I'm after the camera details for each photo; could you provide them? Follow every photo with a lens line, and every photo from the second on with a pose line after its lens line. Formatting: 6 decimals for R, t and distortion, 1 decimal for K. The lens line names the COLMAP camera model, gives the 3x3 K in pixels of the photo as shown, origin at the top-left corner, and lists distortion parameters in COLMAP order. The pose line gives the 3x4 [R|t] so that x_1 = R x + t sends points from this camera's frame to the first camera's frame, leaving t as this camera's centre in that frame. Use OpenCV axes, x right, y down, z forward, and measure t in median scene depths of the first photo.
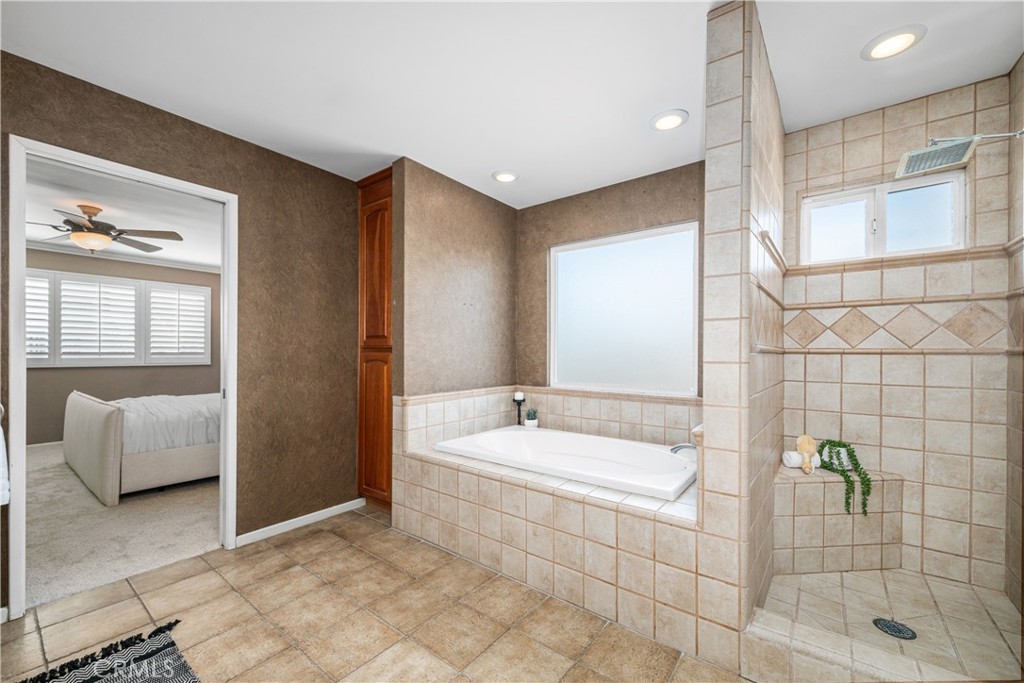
lens RADIAL K [[413.0, 0, 513.3], [0, 413.0, 355.1], [0, 0, 1]] dist [0.001672, -0.000032]
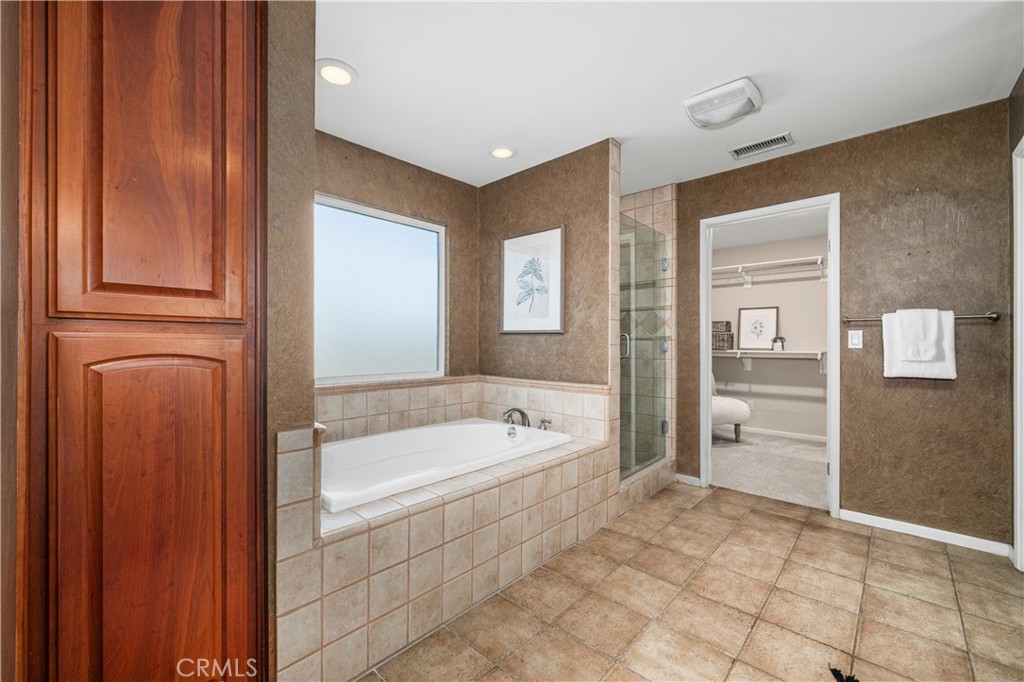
lens RADIAL K [[413.0, 0, 511.5], [0, 413.0, 341.4], [0, 0, 1]] dist [0.001672, -0.000032]
pose [[0.092874, -0.000443, 0.995678, -0.835936], [0.002572, 0.999997, 0.000205, 0.000299], [-0.995675, 0.002542, 0.092875, 0.828316]]
